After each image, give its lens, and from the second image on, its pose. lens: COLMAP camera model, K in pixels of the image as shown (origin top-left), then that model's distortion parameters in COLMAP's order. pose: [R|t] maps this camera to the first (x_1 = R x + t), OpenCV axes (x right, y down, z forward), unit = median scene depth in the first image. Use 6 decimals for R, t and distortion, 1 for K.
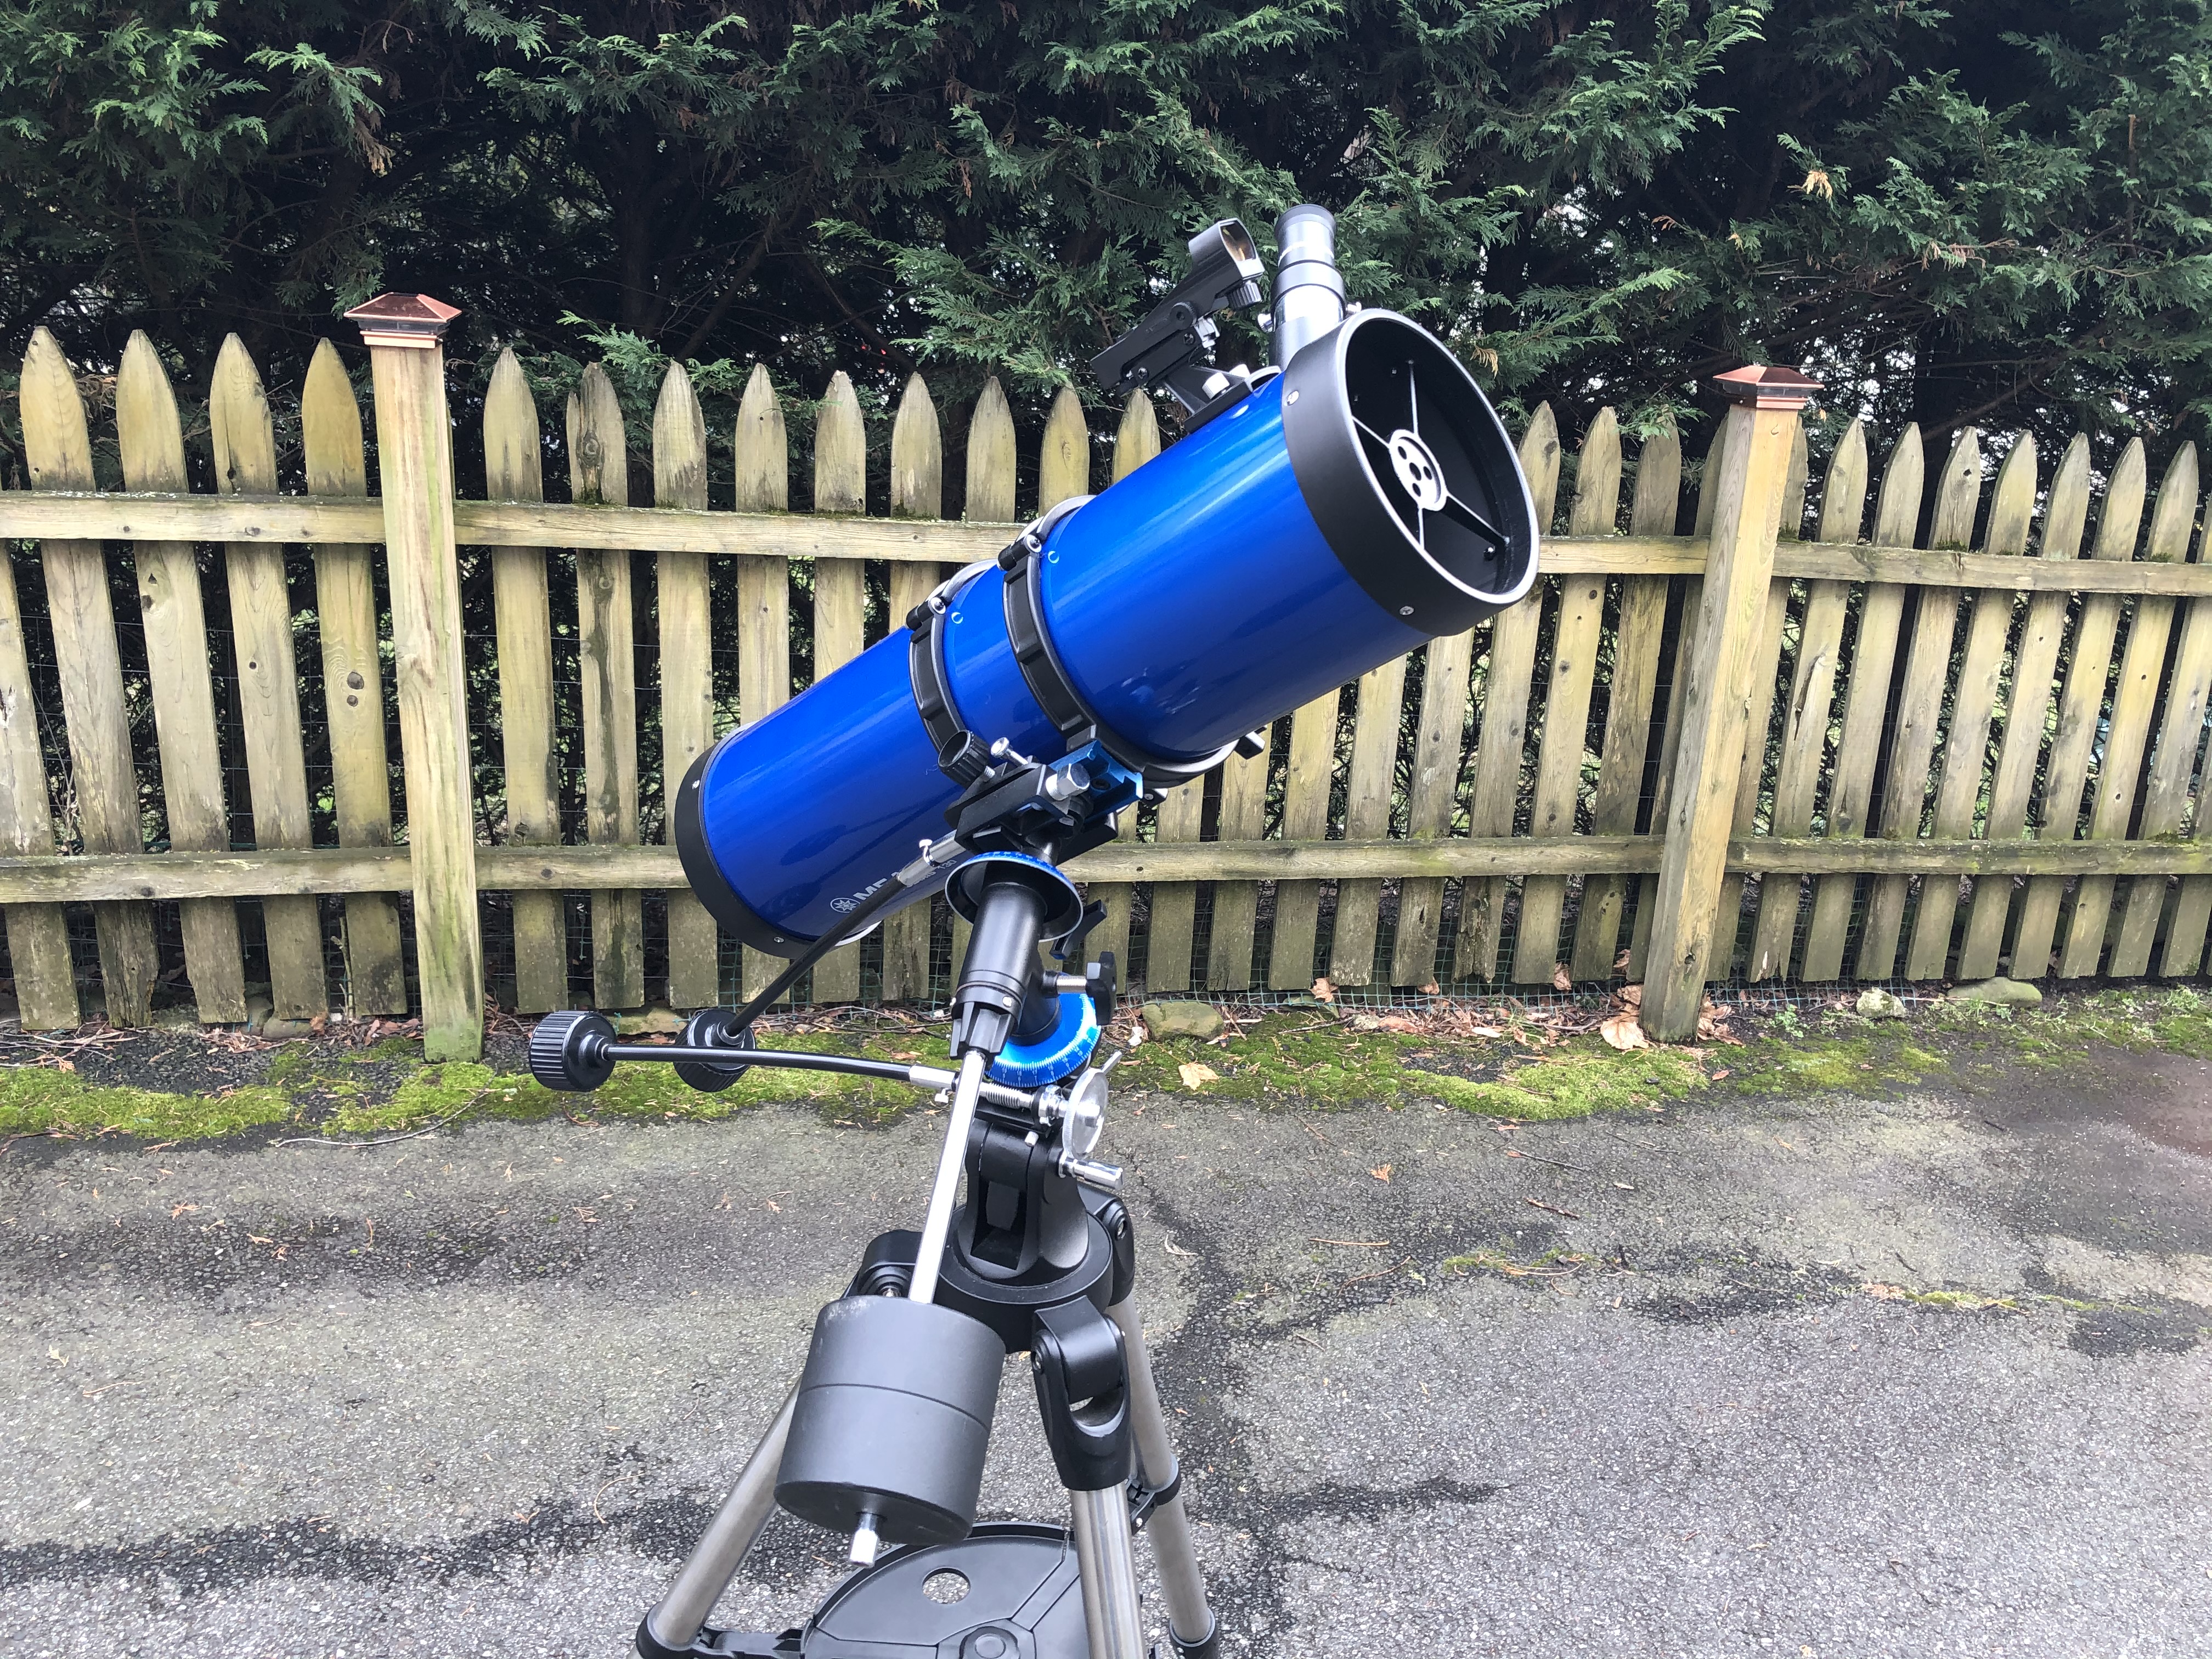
lens RADIAL K [[1792.3, 0, 1118.1], [0, 1792.3, 825.3], [0, 0, 1]] dist [0.003212, -0.014152]
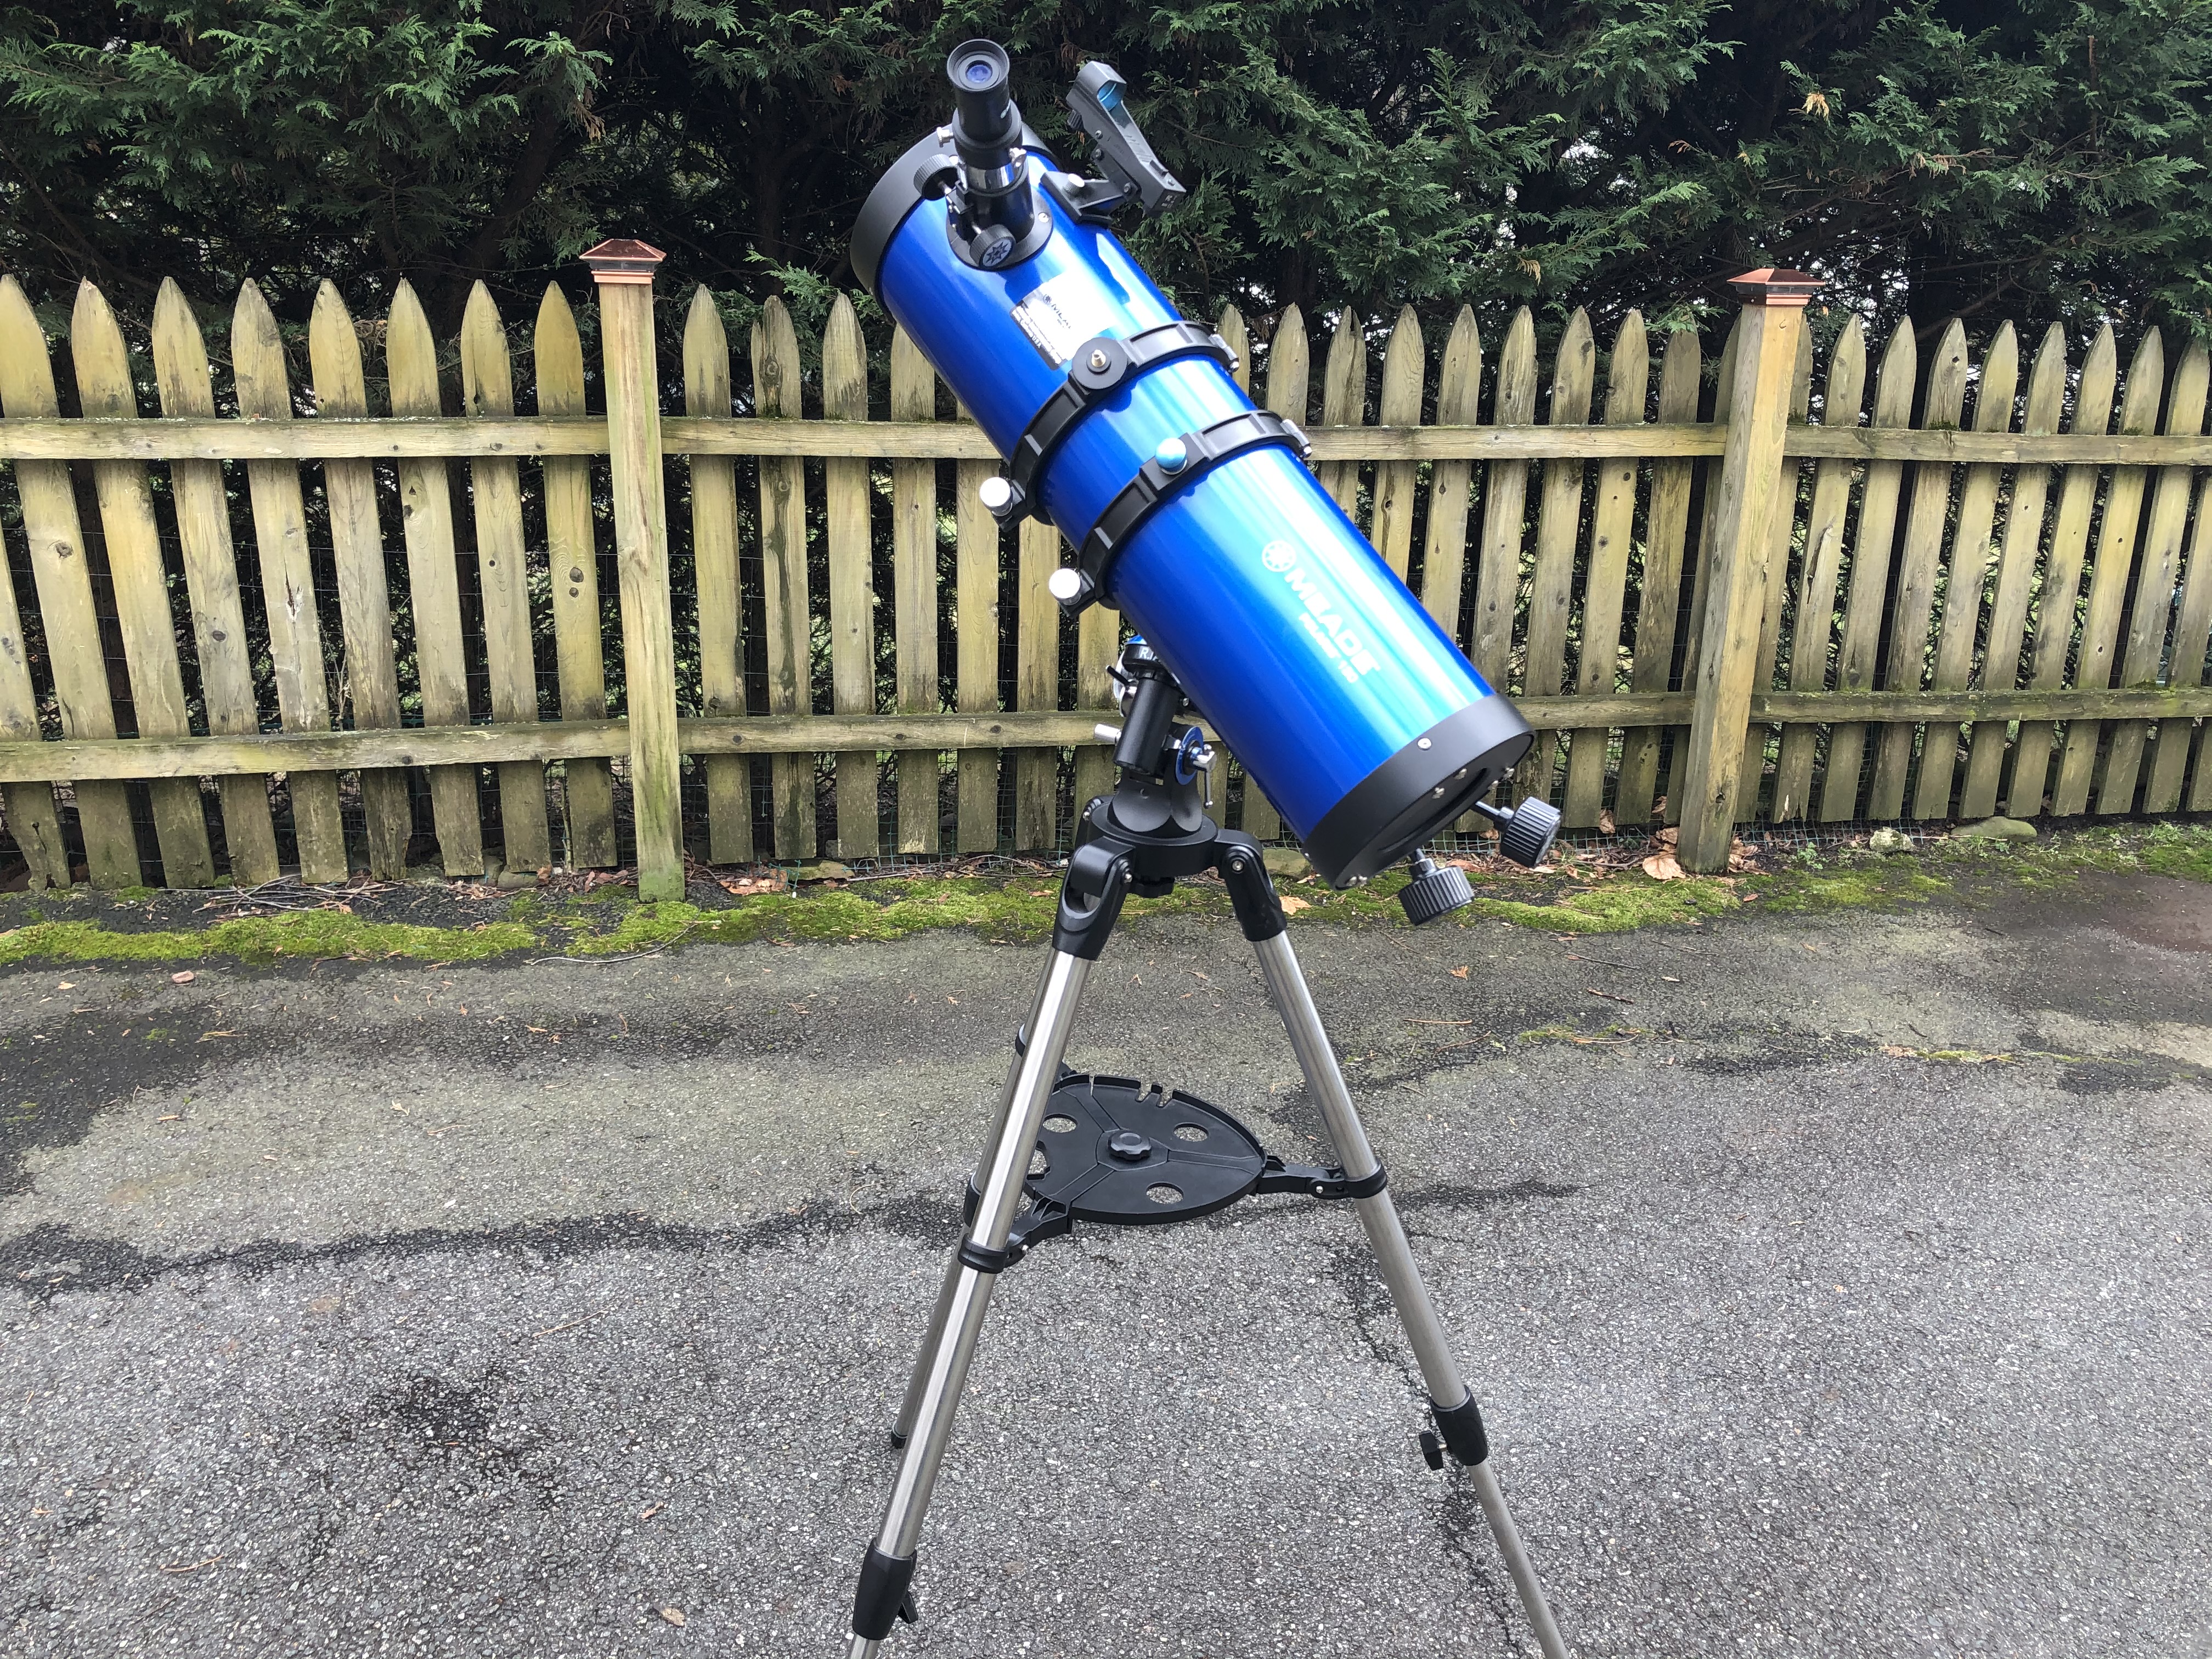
lens RADIAL K [[1792.3, 0, 1085.5], [0, 1792.3, 831.6], [0, 0, 1]] dist [0.003212, -0.014152]
pose [[0.999285, -0.030765, -0.021962, -0.070021], [0.031009, 0.999461, 0.010814, 0.084918], [0.021617, -0.011488, 0.999700, -0.172482]]
